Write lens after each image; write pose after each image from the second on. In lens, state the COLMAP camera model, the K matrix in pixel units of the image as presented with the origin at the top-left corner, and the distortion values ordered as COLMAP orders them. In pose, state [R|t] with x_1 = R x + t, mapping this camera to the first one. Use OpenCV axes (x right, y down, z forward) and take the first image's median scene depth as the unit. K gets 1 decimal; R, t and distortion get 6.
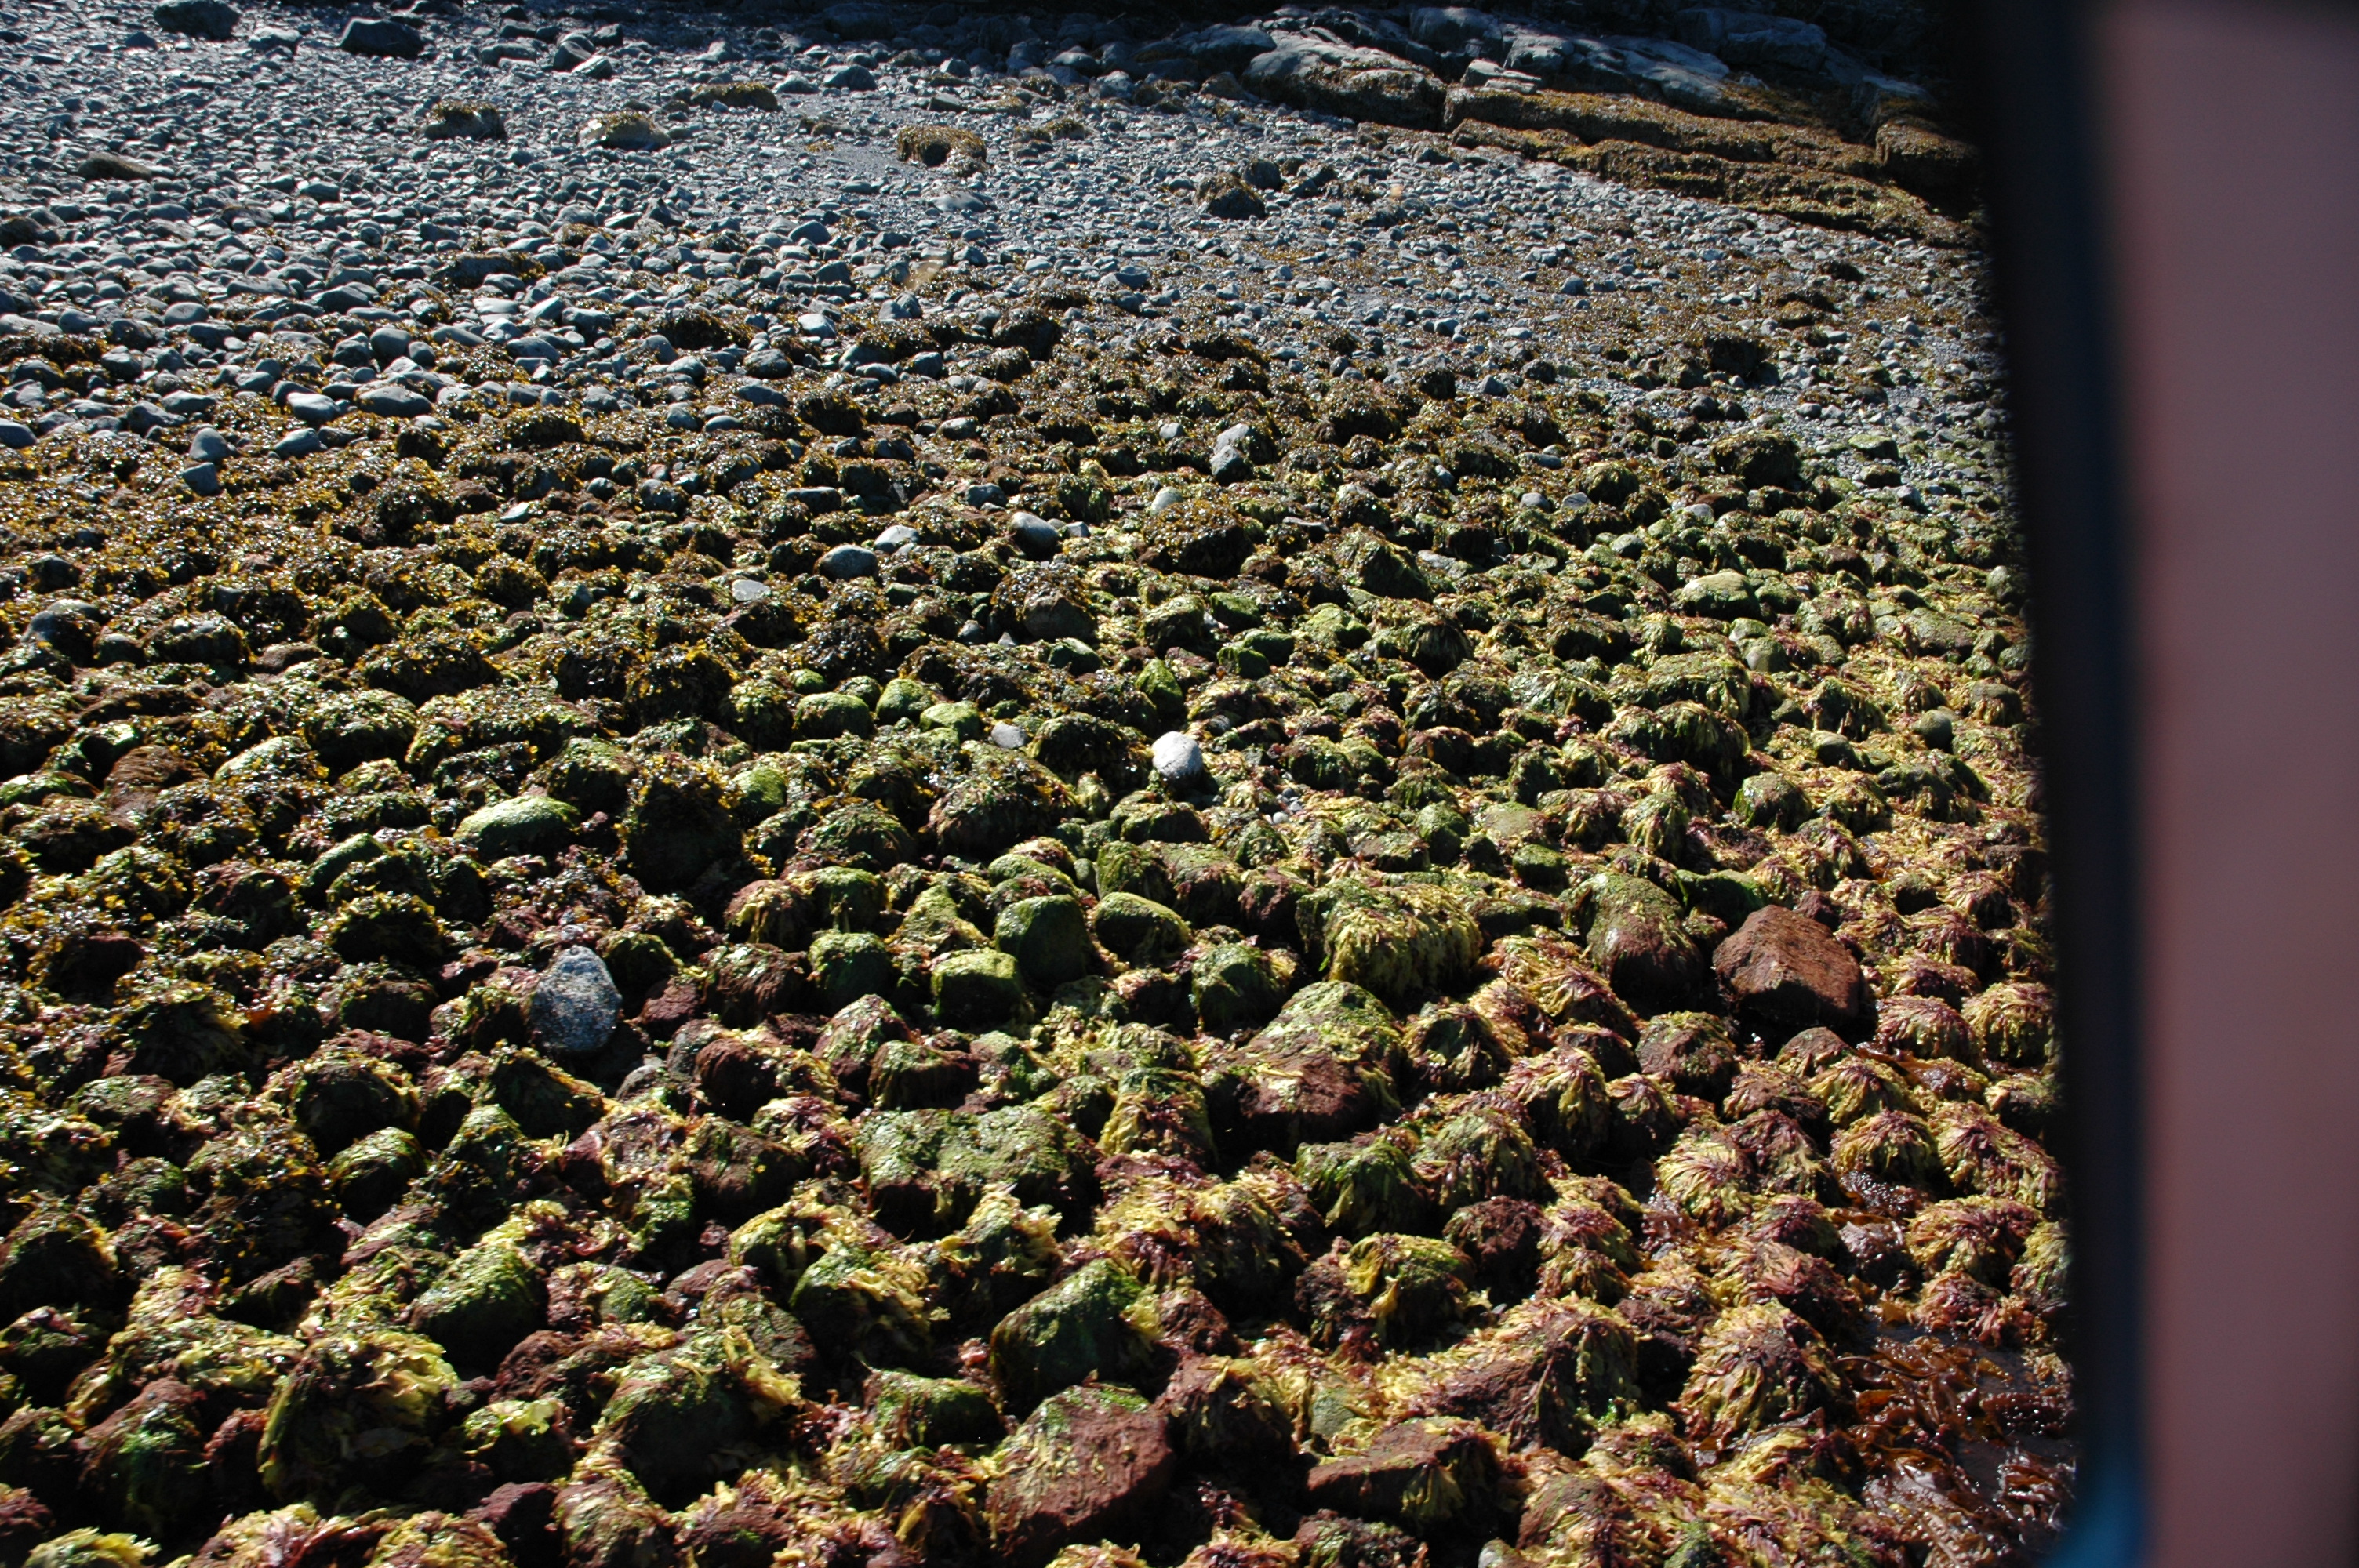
lens RADIAL K [[1747.6, 0, 1179.5], [0, 1747.6, 784.0], [0, 0, 1]] dist [-0.160477, 0.133329]
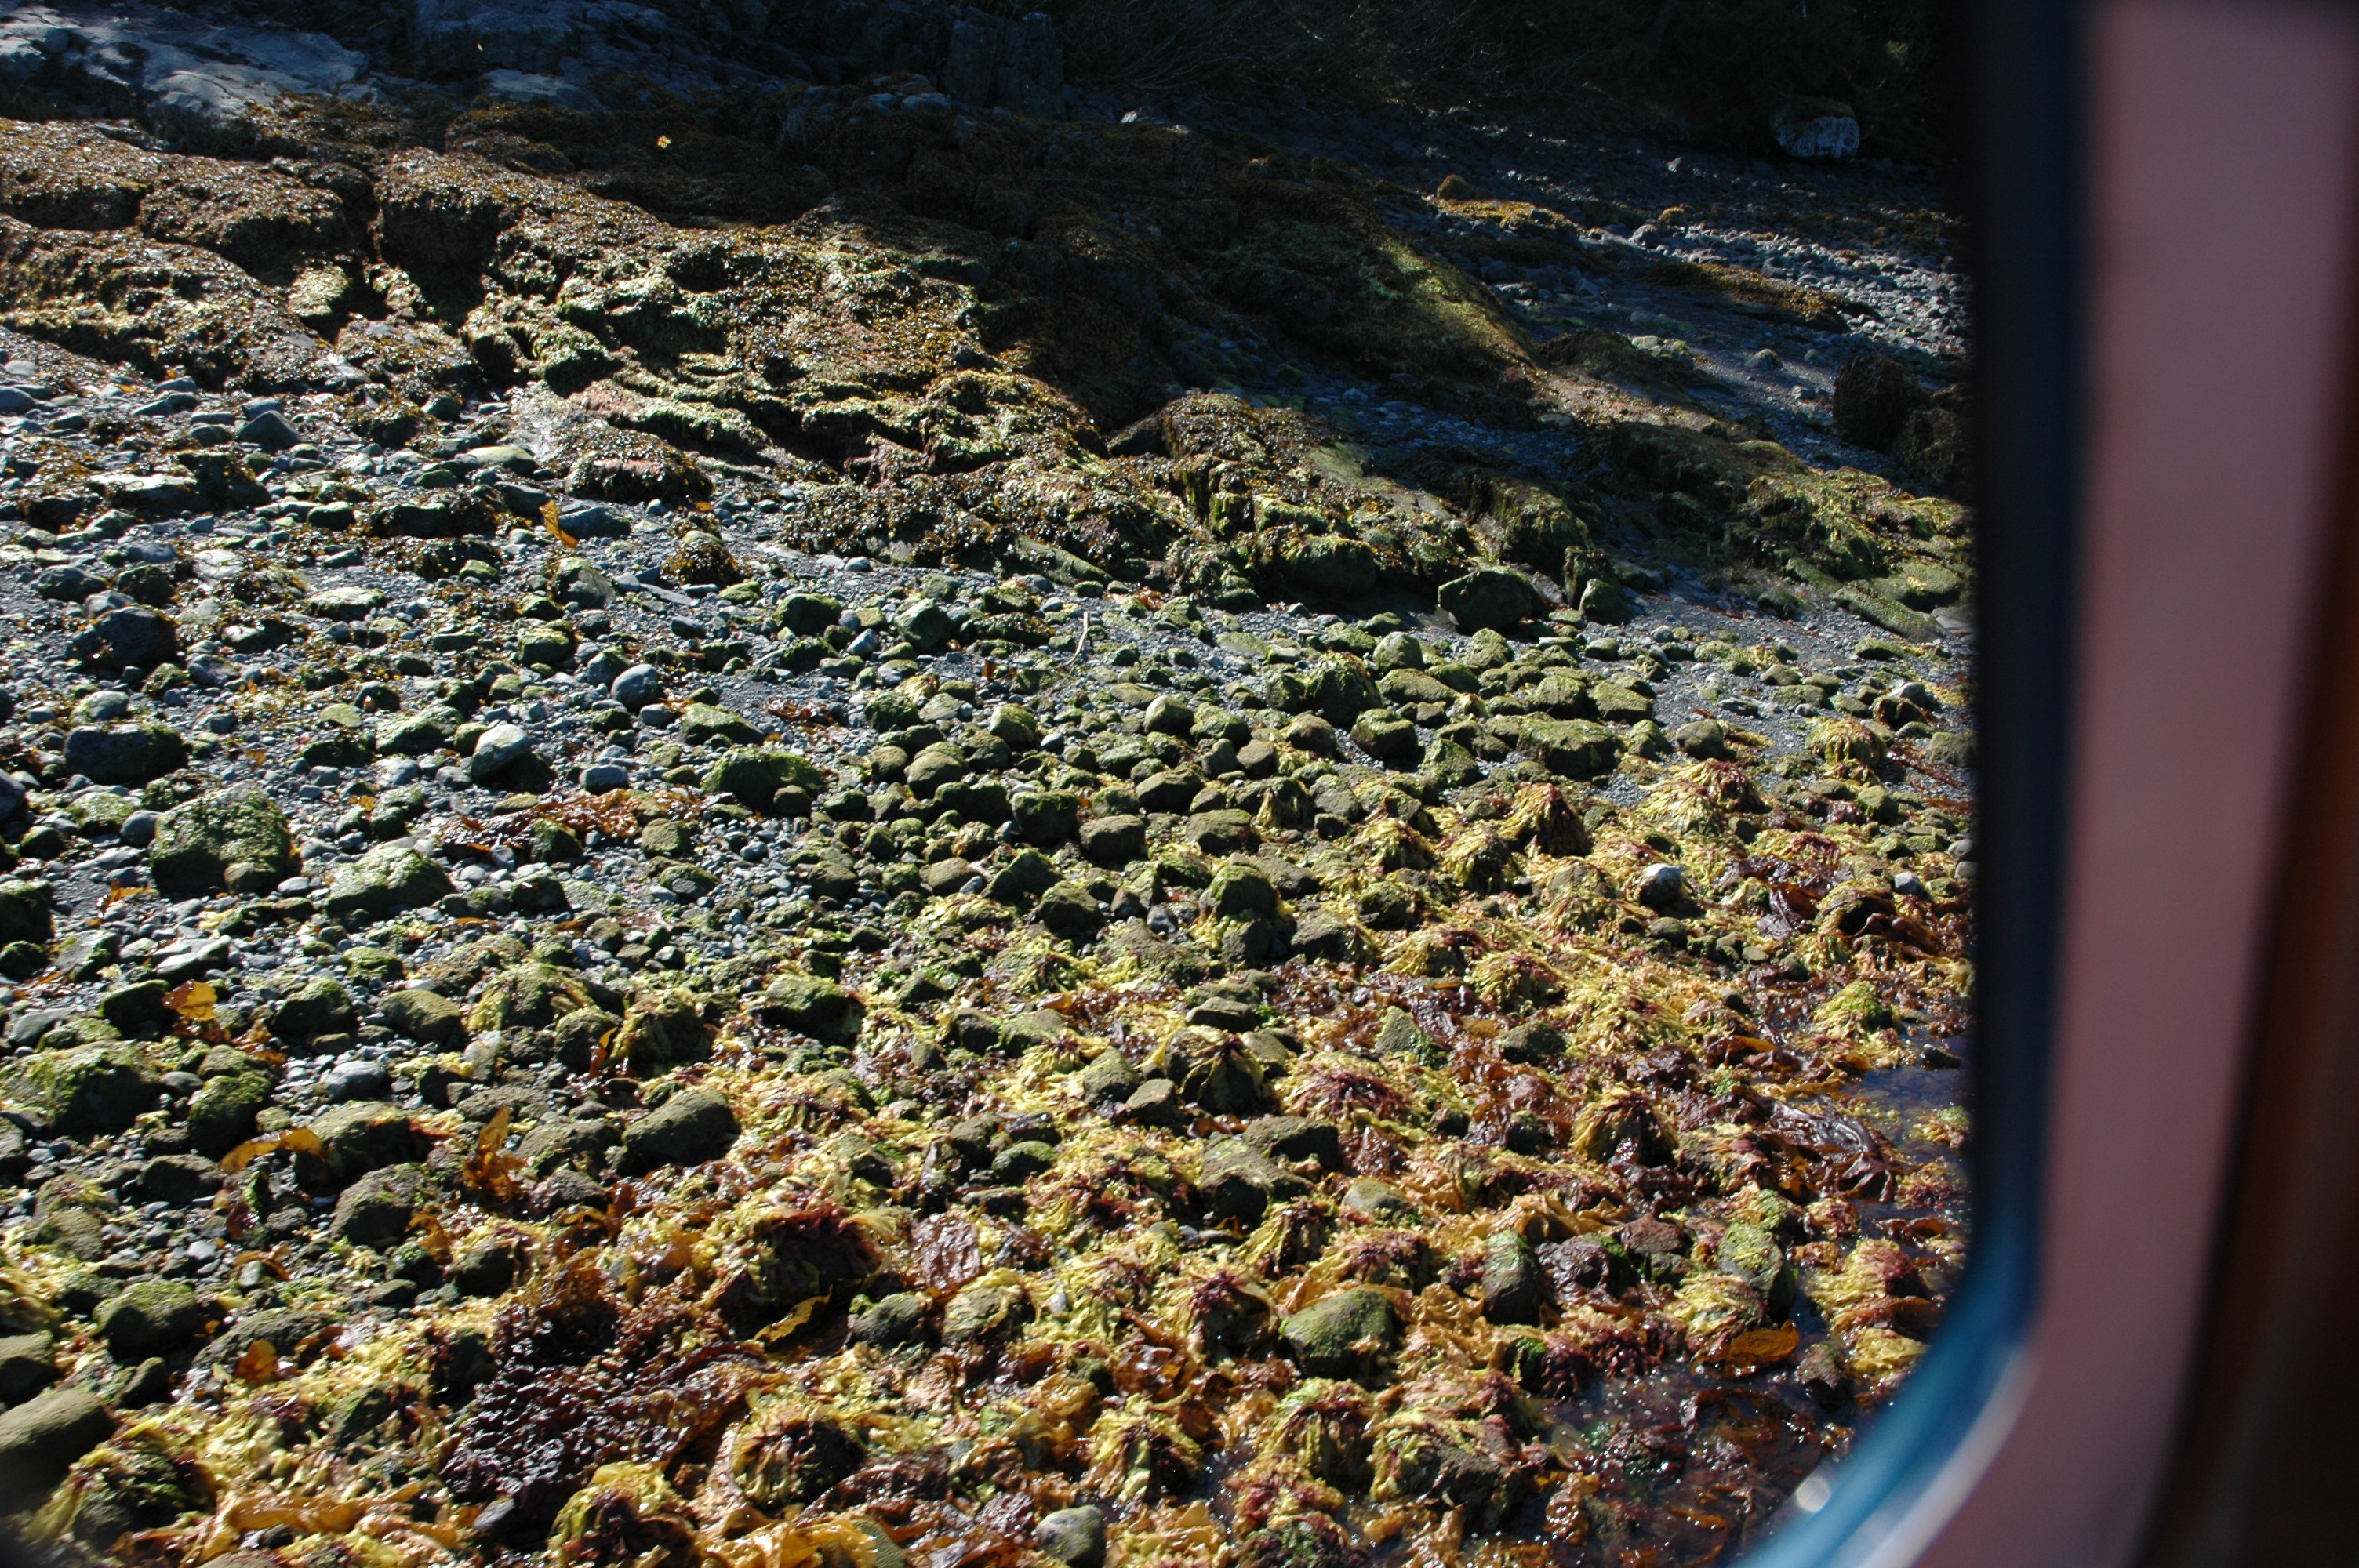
lens RADIAL K [[1747.6, 0, 1179.5], [0, 1747.6, 784.0], [0, 0, 1]] dist [-0.160477, 0.133329]
pose [[0.993193, -0.031156, 0.112239, 0.628028], [0.037716, 0.997673, -0.056806, -0.169599], [-0.110208, 0.060653, 0.992056, 0.504059]]
